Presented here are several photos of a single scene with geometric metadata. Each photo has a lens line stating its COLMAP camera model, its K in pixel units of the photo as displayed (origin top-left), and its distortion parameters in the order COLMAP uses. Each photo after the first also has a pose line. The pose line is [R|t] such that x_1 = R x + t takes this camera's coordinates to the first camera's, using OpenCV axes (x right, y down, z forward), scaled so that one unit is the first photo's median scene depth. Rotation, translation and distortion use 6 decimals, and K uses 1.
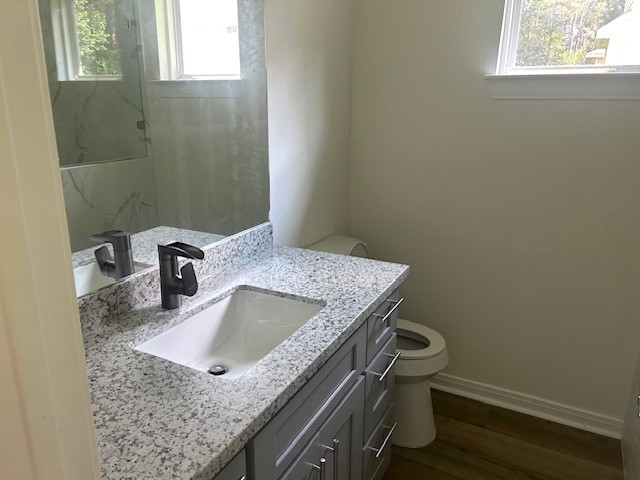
lens RADIAL K [[480.7, 0, 320.0], [0, 480.7, 240.0], [0, 0, 1]] dist [0.052475, -0.079084]
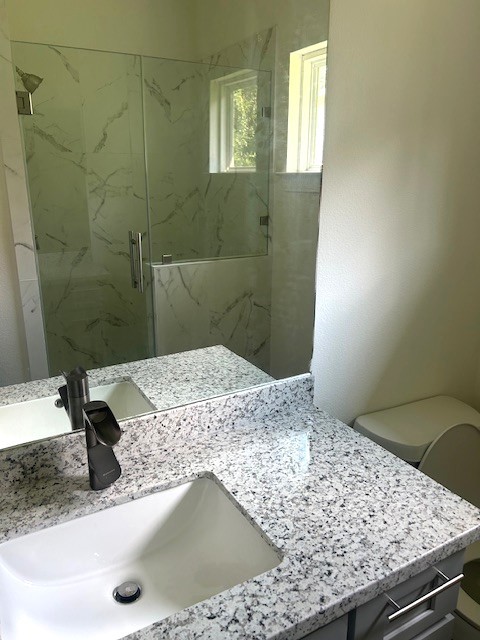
lens RADIAL K [[480.7, 0, 240.0], [0, 480.7, 320.0], [0, 0, 1]] dist [0.052475, -0.079084]
pose [[0.832878, 0.147014, -0.533574, 0.204828], [-0.145353, 0.988337, 0.045425, -0.152673], [0.534029, 0.039723, 0.844533, 0.365449]]
